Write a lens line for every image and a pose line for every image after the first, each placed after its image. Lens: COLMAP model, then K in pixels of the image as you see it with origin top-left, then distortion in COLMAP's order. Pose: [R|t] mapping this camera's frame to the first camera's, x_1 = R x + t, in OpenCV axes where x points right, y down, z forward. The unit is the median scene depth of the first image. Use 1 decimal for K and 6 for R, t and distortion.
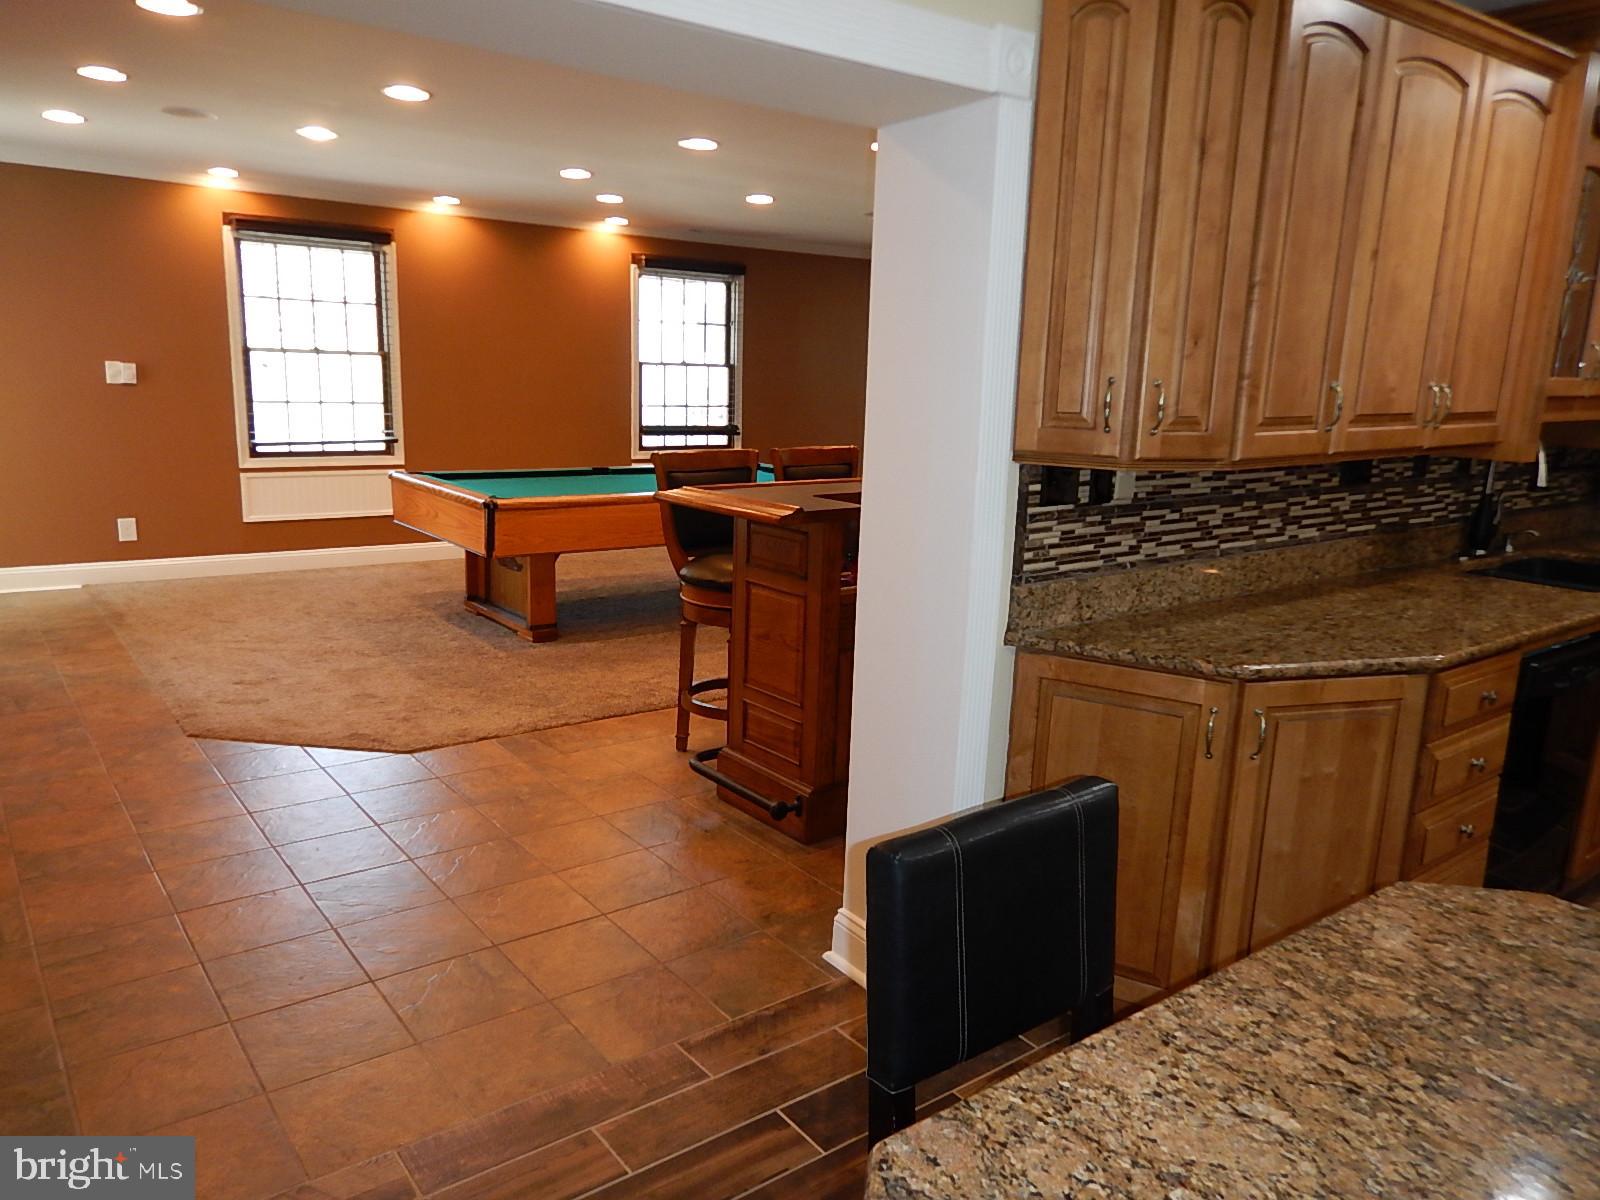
lens RADIAL K [[1144.7, 0, 786.5], [0, 1144.7, 602.9], [0, 0, 1]] dist [0.005406, -0.006353]
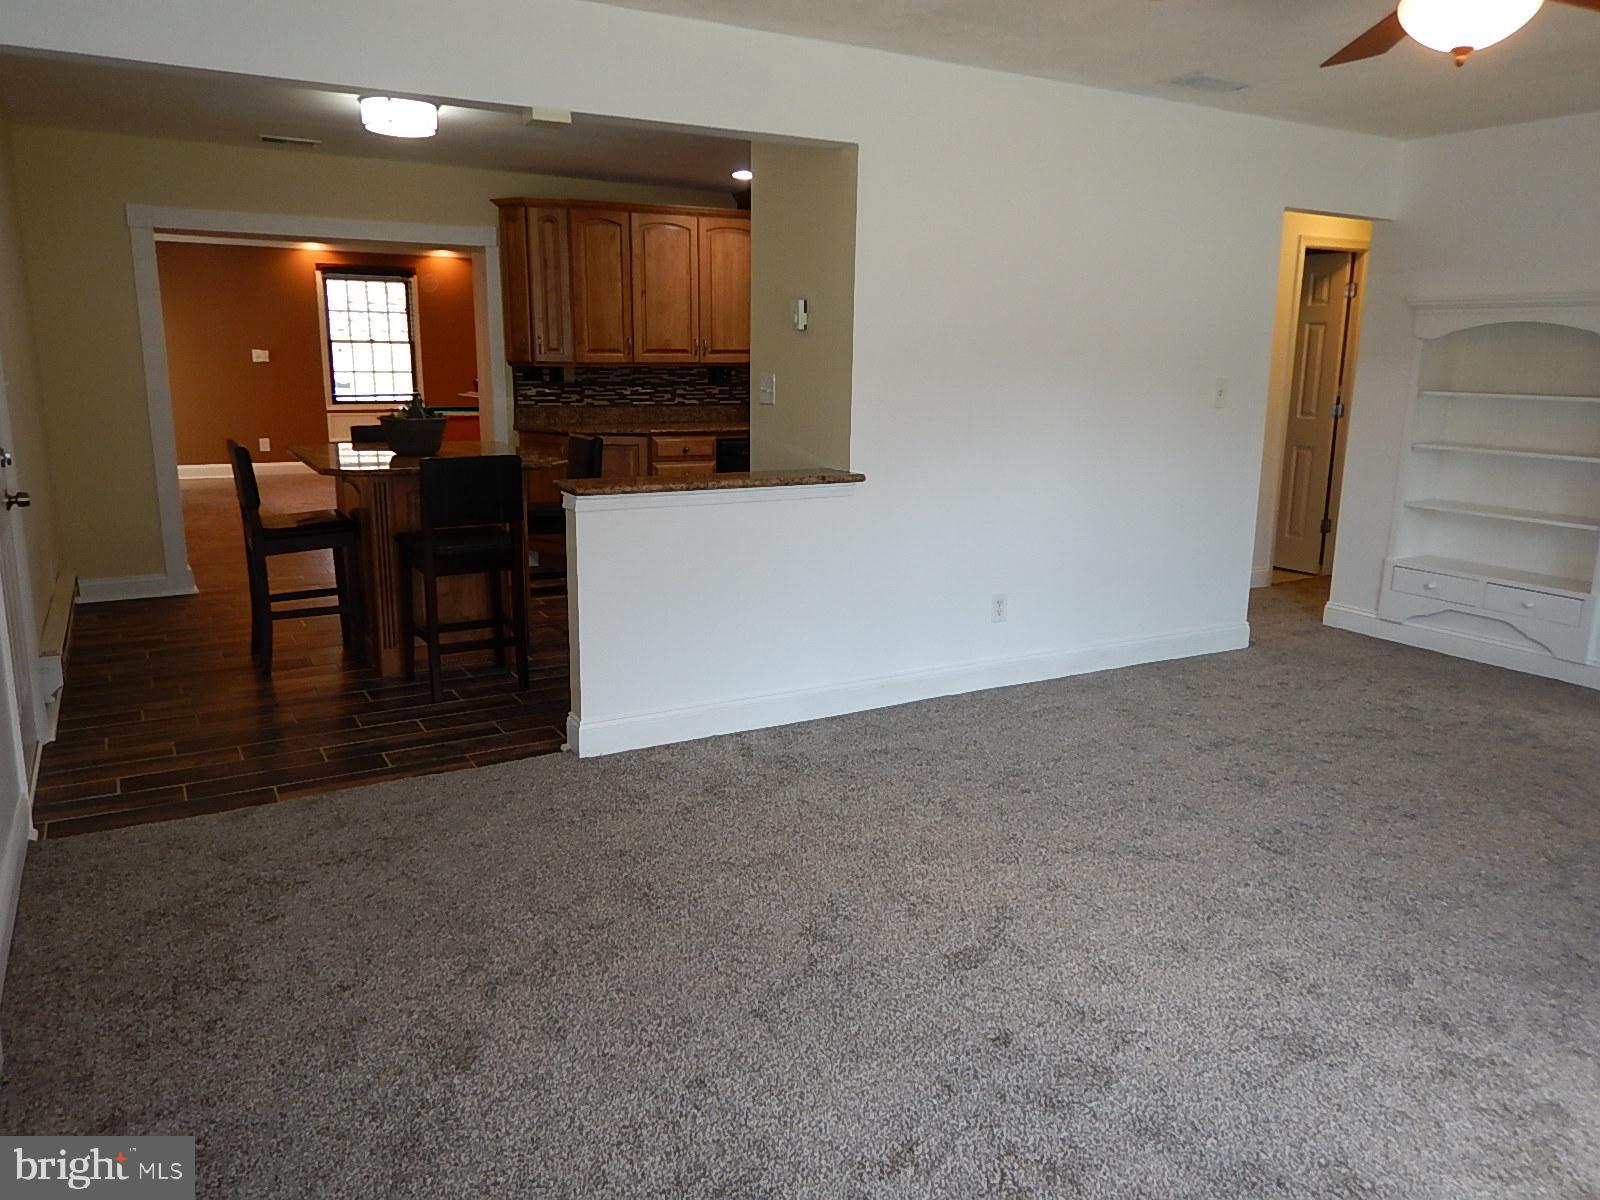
lens RADIAL K [[1144.7, 0, 799.8], [0, 1144.7, 594.5], [0, 0, 1]] dist [0.005406, -0.006353]
pose [[0.992349, 0.008253, -0.123188, 0.470528], [-0.008743, 0.999956, -0.003441, 0.169451], [0.123154, 0.004492, 0.992377, -0.659356]]
